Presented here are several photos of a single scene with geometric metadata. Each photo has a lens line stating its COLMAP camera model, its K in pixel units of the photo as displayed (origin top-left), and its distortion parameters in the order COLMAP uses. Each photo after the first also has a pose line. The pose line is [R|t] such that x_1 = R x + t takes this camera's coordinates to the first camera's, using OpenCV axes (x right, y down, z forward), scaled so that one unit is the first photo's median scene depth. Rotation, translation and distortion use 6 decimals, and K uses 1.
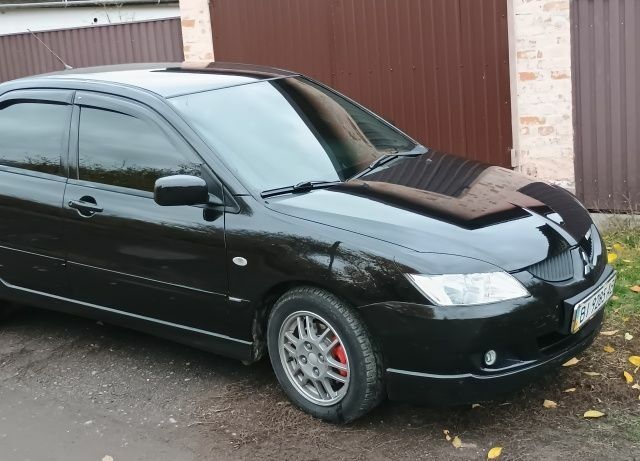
lens RADIAL K [[881.0, 0, 323.1], [0, 881.0, 229.0], [0, 0, 1]] dist [0.086132, -0.152056]
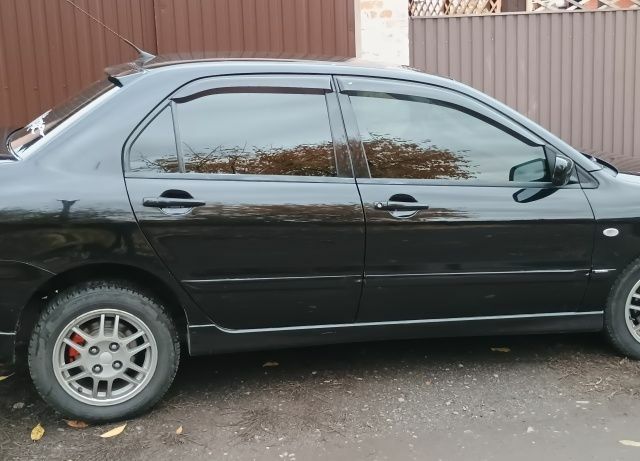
lens RADIAL K [[881.0, 0, 323.1], [0, 881.0, 229.0], [0, 0, 1]] dist [0.086132, -0.152056]
pose [[0.652532, -0.102736, 0.750765, -0.920414], [0.139261, 0.990150, 0.014454, -0.025226], [-0.744855, 0.095120, 0.660412, 0.462340]]
